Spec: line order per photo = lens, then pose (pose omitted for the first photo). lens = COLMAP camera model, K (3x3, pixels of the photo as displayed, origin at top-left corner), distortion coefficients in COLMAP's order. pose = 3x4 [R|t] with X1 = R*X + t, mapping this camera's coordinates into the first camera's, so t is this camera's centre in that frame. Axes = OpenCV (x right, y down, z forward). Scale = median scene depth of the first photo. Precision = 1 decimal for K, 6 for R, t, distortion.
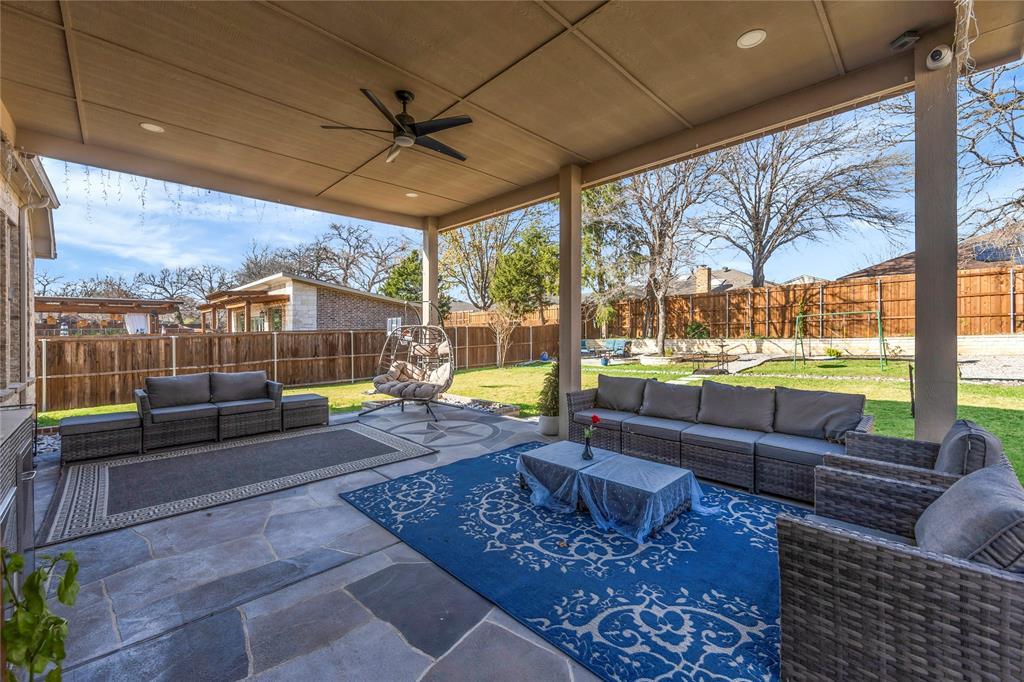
lens RADIAL K [[408.9, 0, 510.2], [0, 408.9, 335.0], [0, 0, 1]] dist [-0.000027, -0.000188]
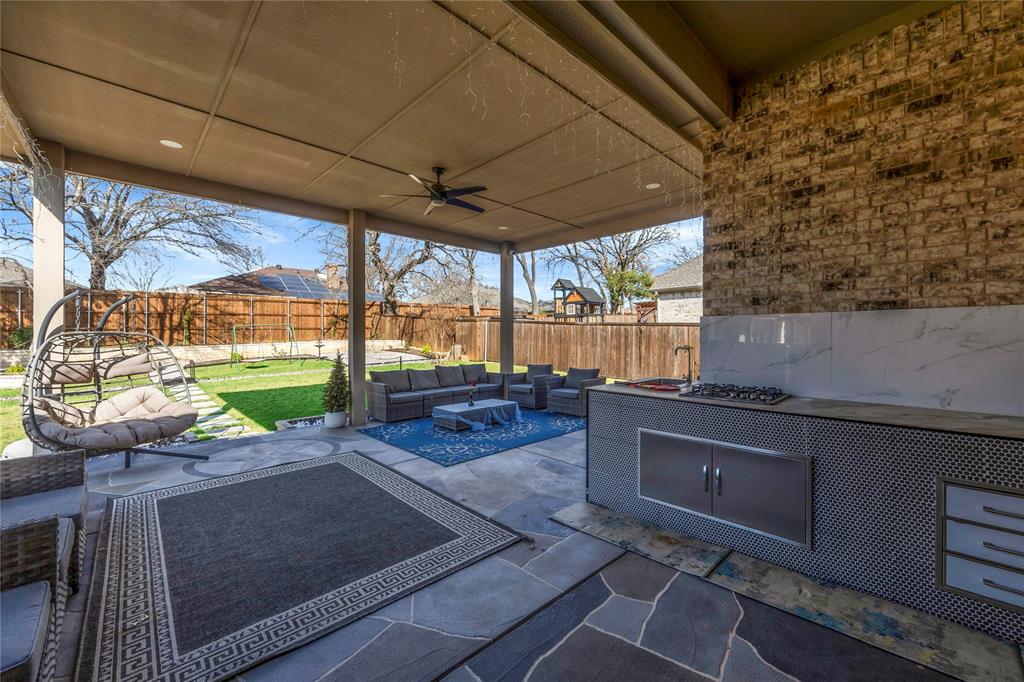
lens RADIAL K [[408.9, 0, 510.3], [0, 408.9, 337.8], [0, 0, 1]] dist [-0.000027, -0.000188]
pose [[0.018118, -0.003209, 0.999831, -1.601718], [0.011432, 0.999930, 0.003002, -0.020655], [-0.999771, 0.011375, 0.018153, 0.712092]]
